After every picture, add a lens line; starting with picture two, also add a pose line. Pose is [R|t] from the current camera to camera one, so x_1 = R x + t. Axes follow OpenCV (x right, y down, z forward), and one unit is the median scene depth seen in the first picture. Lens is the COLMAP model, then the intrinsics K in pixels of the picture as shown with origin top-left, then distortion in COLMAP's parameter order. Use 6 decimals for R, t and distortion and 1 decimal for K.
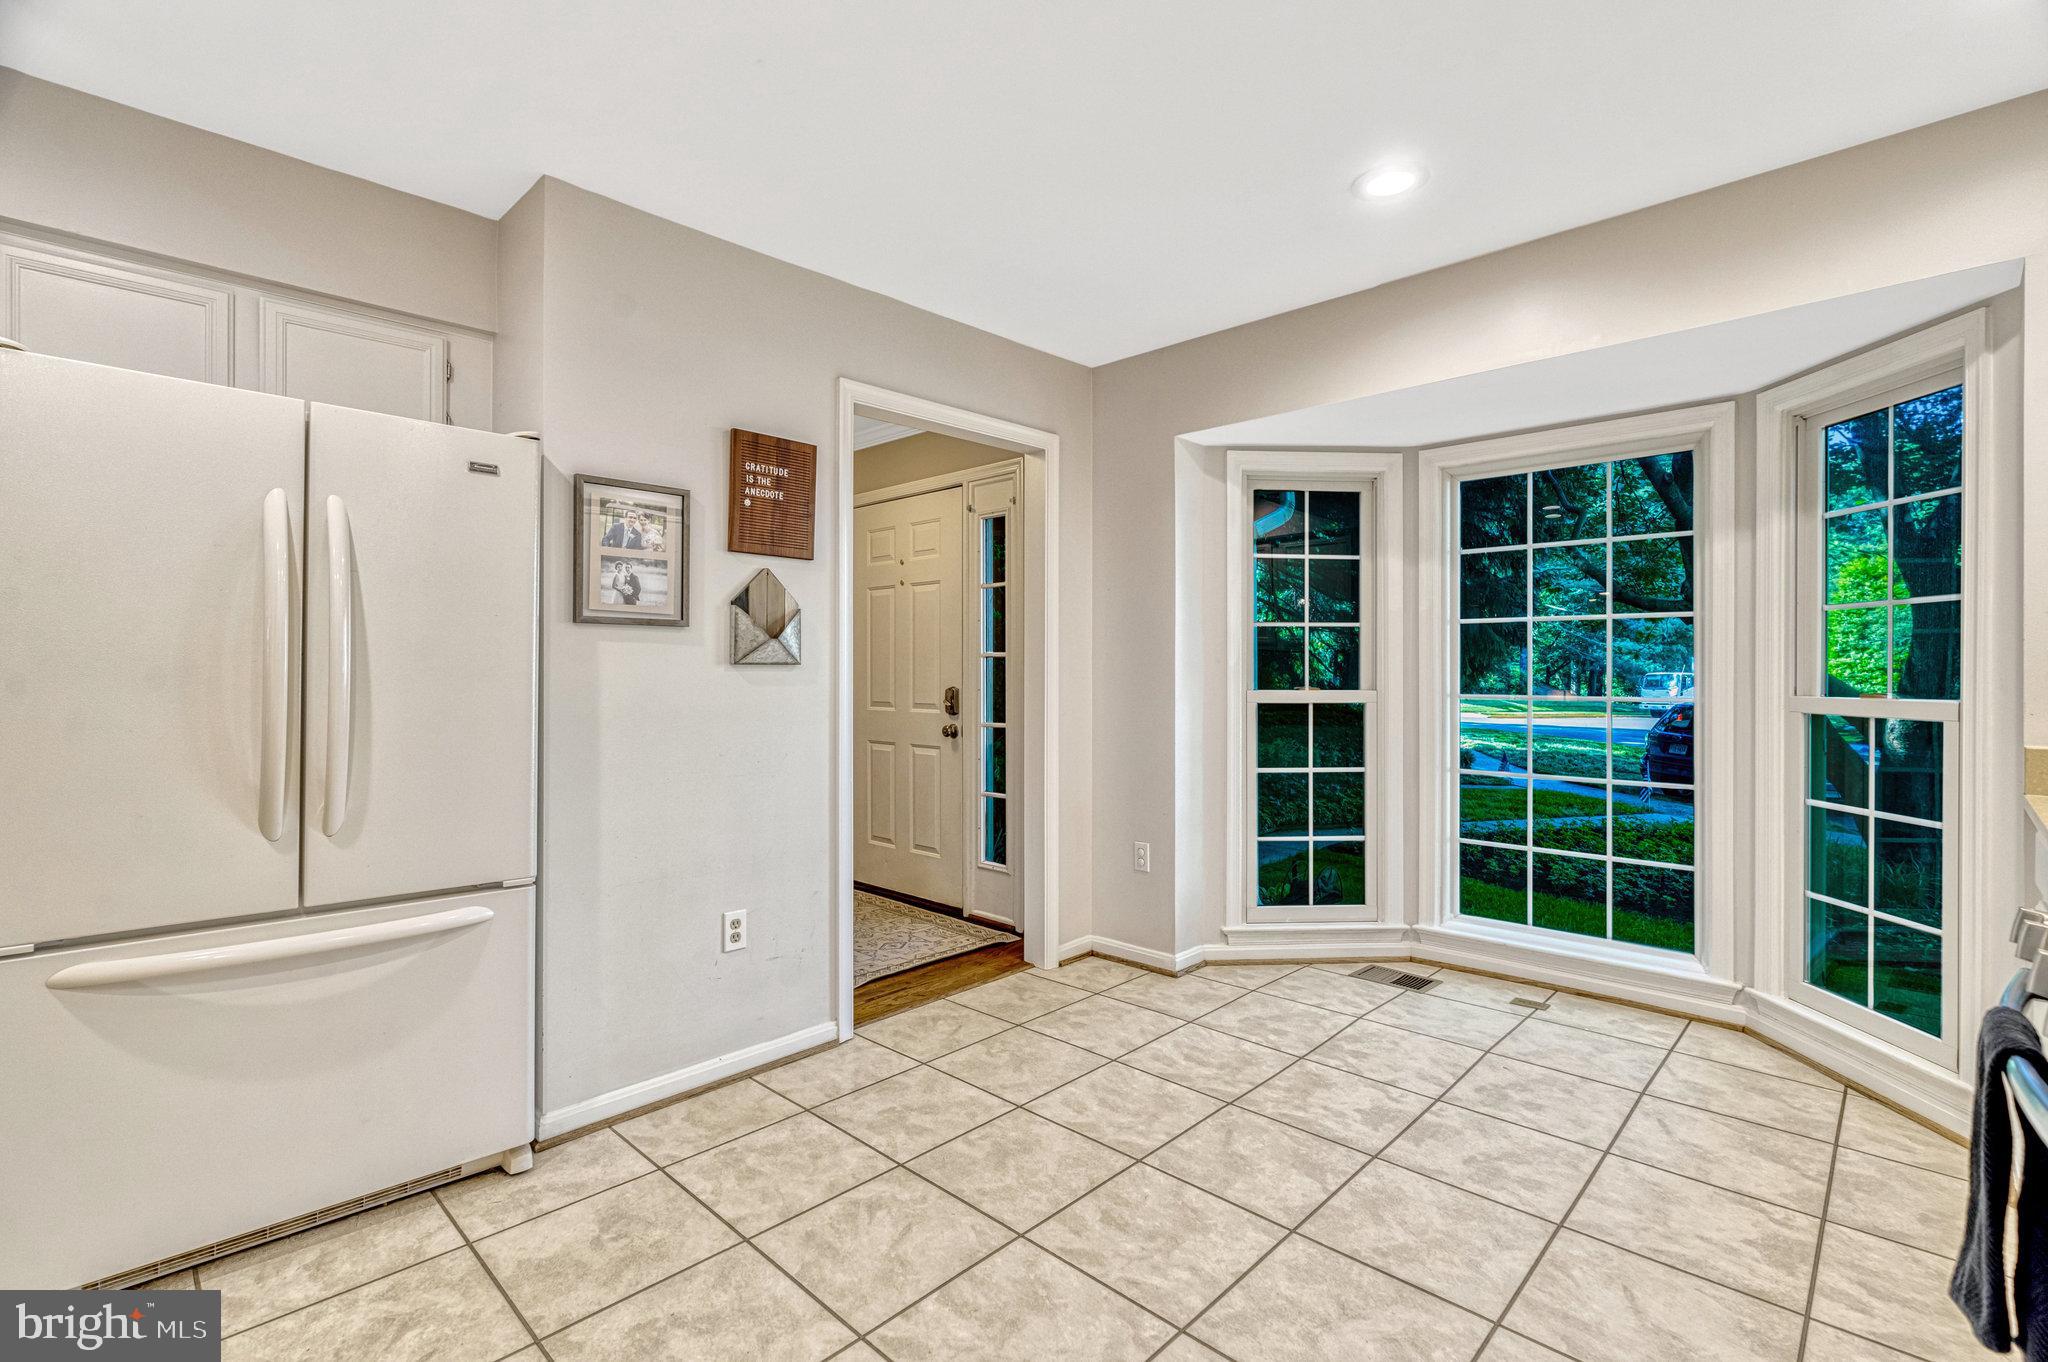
lens RADIAL K [[935.2, 0, 1035.9], [0, 935.2, 664.4], [0, 0, 1]] dist [-0.013017, 0.002611]
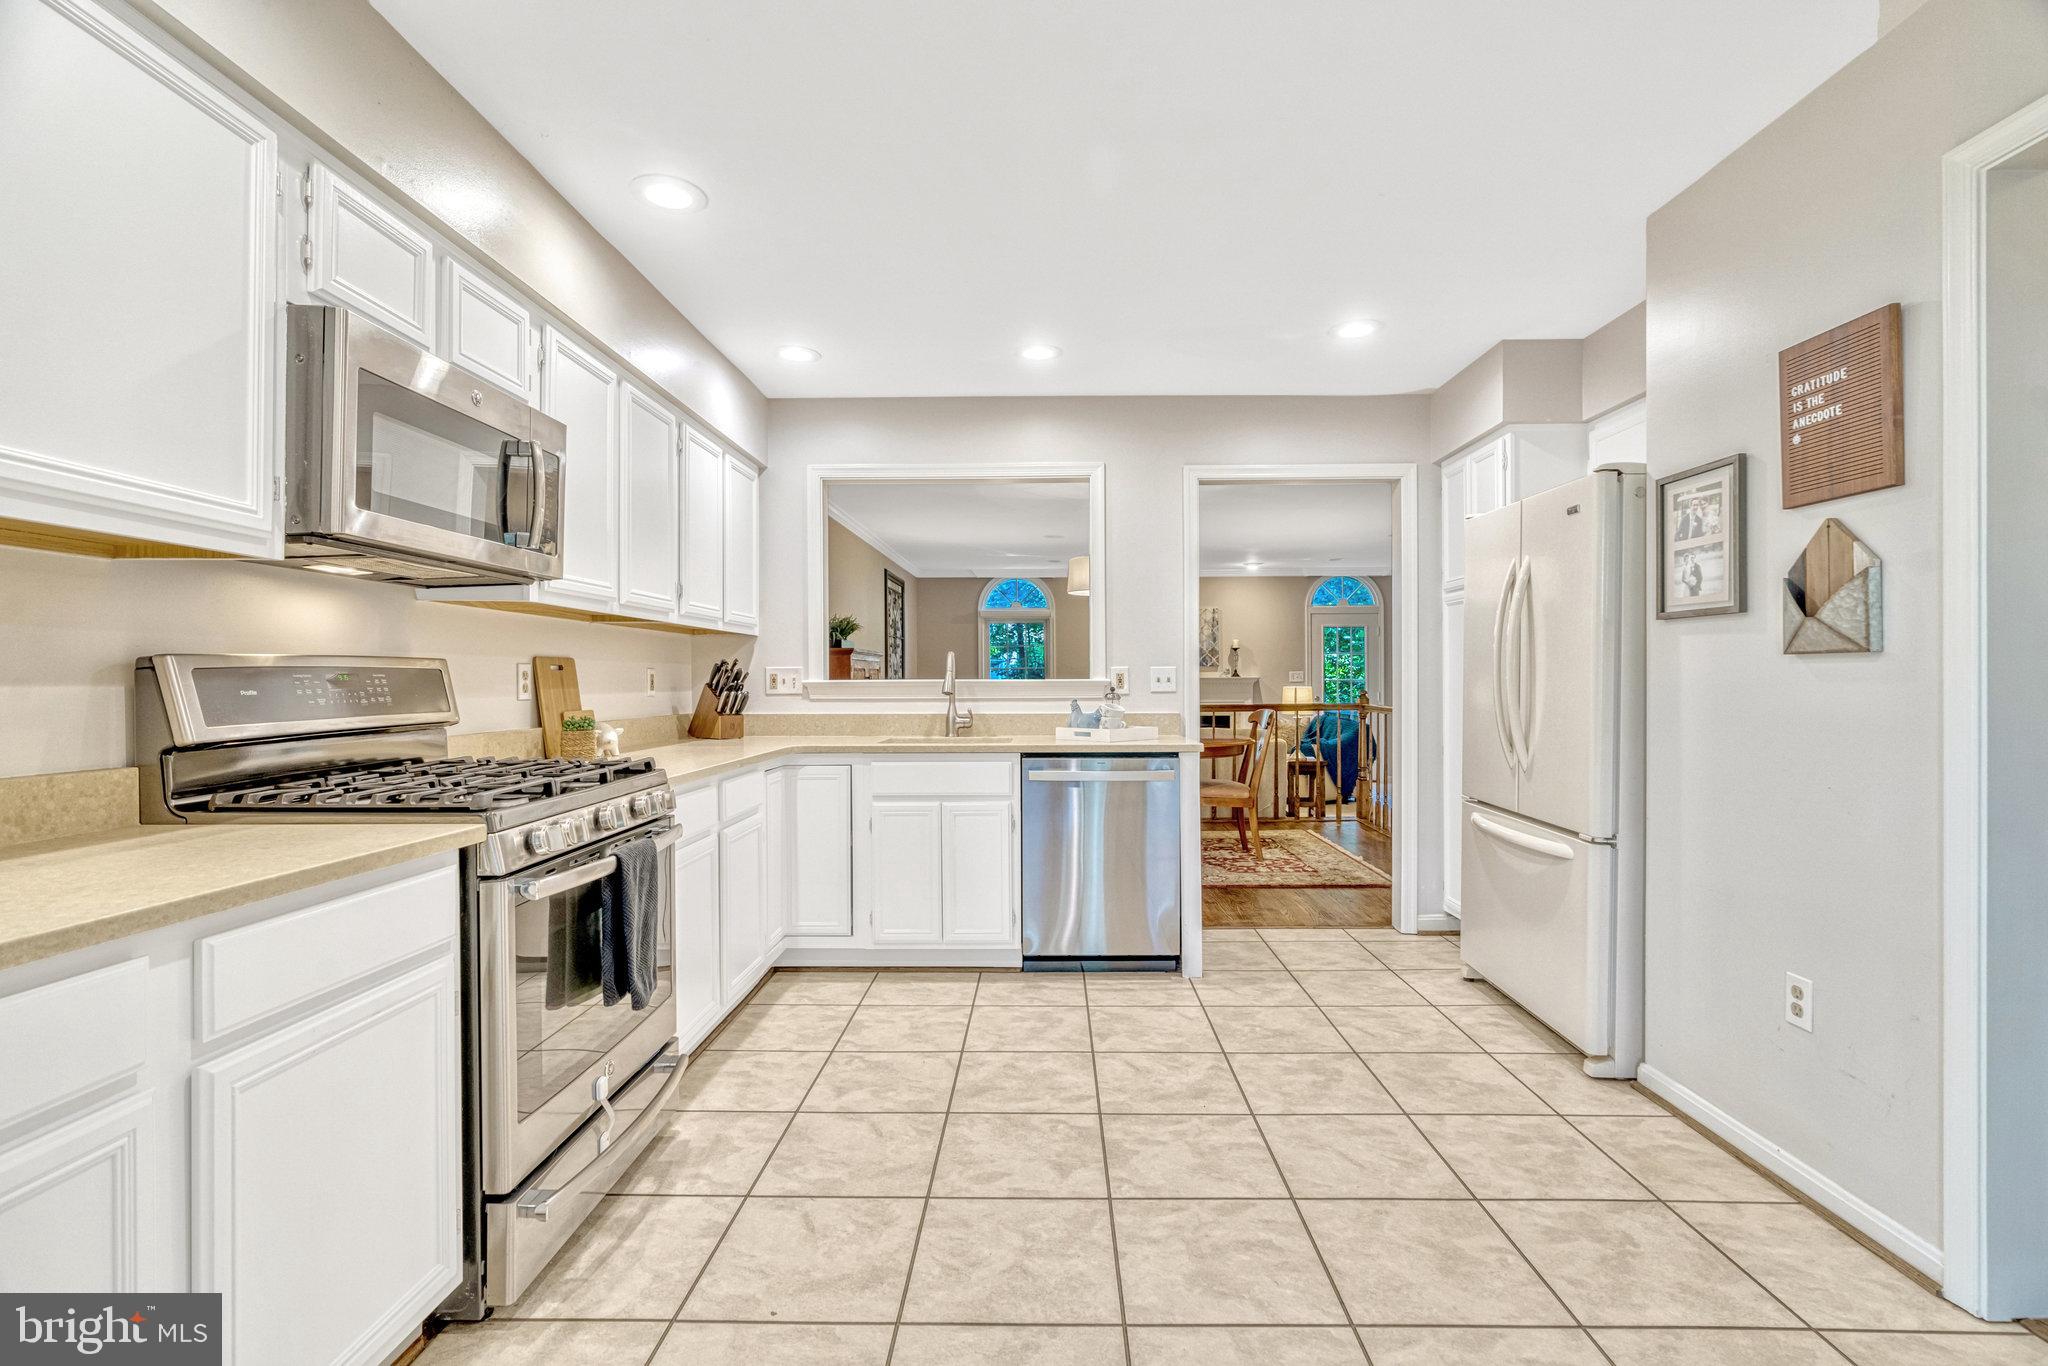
lens RADIAL K [[935.2, 0, 1028.1], [0, 935.2, 679.9], [0, 0, 1]] dist [-0.013017, 0.002611]
pose [[-0.741300, 0.006856, -0.671139, 0.728842], [0.009790, 0.999952, -0.000598, 0.016641], [0.671103, -0.007014, -0.741331, 1.265366]]
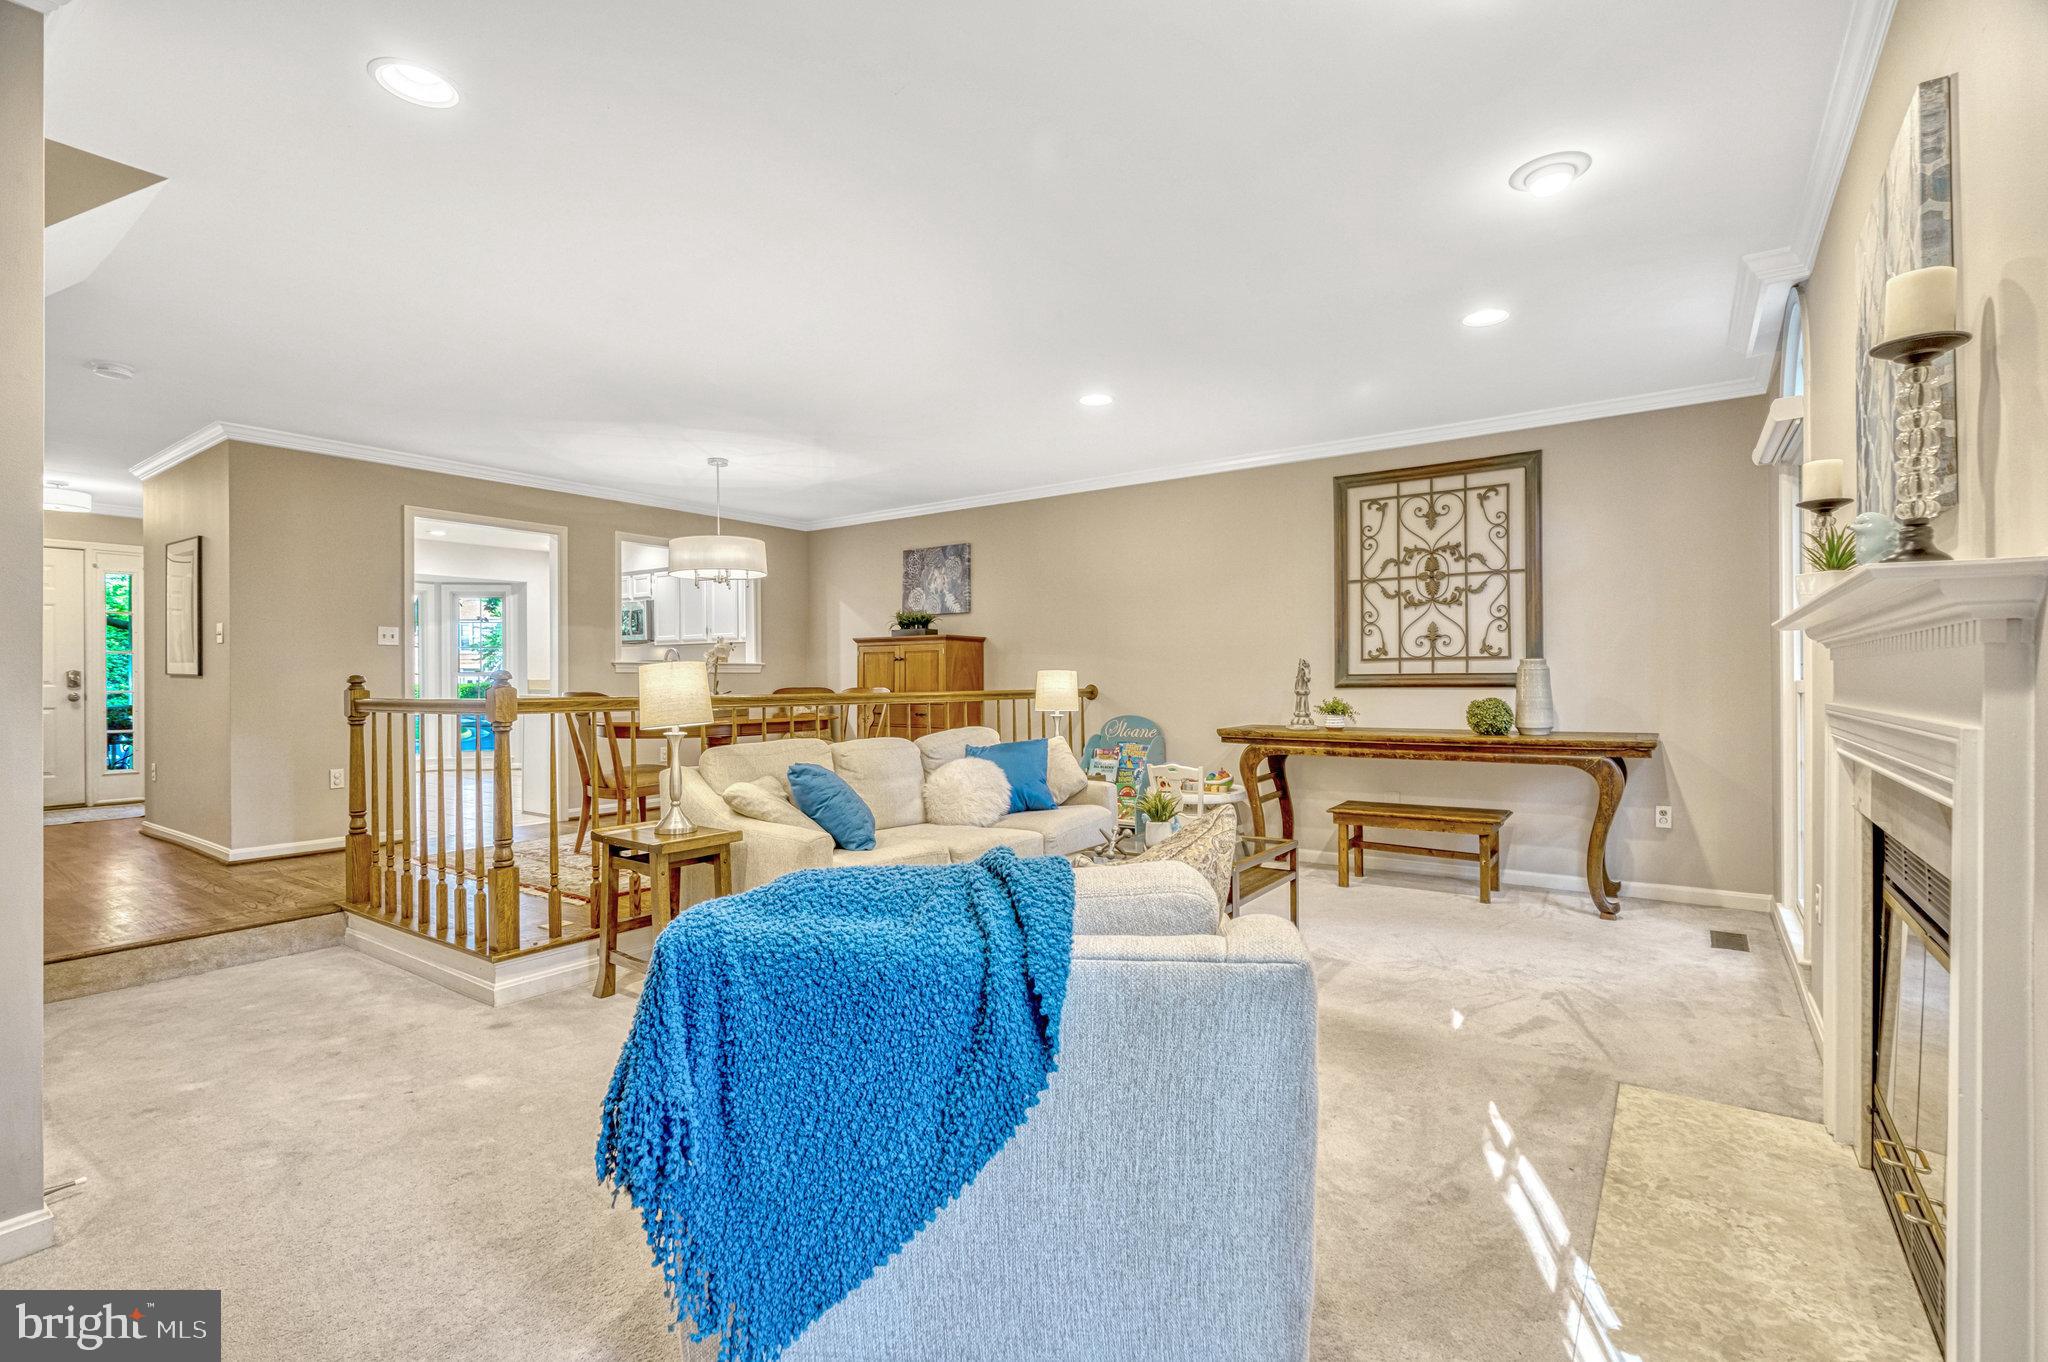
lens RADIAL K [[935.2, 0, 1019.7], [0, 935.2, 673.9], [0, 0, 1]] dist [-0.013017, 0.002611]
pose [[-0.136825, 0.008600, 0.990558, -3.500279], [-0.001790, 0.999959, -0.008929, 0.074079], [-0.990594, -0.002994, -0.136804, -0.779084]]
